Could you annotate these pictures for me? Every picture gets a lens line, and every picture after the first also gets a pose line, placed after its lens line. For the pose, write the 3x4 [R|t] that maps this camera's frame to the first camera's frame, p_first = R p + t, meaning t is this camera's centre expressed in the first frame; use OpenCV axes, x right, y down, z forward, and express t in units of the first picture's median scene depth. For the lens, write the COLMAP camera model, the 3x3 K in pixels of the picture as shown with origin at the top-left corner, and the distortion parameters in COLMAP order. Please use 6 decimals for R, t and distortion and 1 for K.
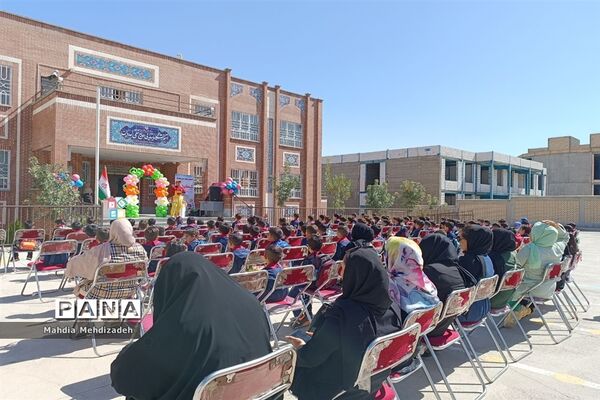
lens RADIAL K [[429.8, 0, 299.3], [0, 429.8, 196.7], [0, 0, 1]] dist [0.034600, -0.038610]
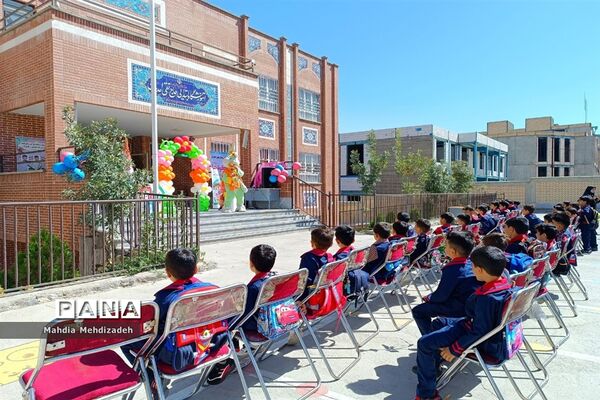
lens RADIAL K [[429.8, 0, 301.9], [0, 429.8, 203.4], [0, 0, 1]] dist [0.034600, -0.038610]
pose [[0.982865, -0.024453, 0.182698, -0.276303], [0.015686, 0.998662, 0.049274, 0.002212], [-0.183659, -0.045564, 0.981933, 0.270994]]
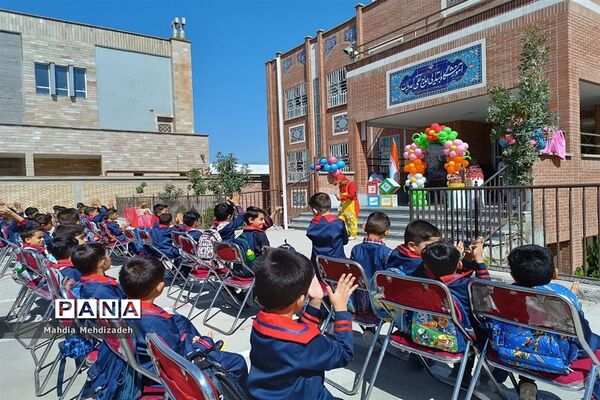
lens RADIAL K [[429.8, 0, 297.5], [0, 429.8, 196.9], [0, 0, 1]] dist [0.034600, -0.038610]
pose [[-0.165069, 0.010446, -0.986227, 0.290674], [0.053003, 0.998593, 0.001705, 0.019921], [0.984857, -0.051992, -0.165391, 0.851380]]
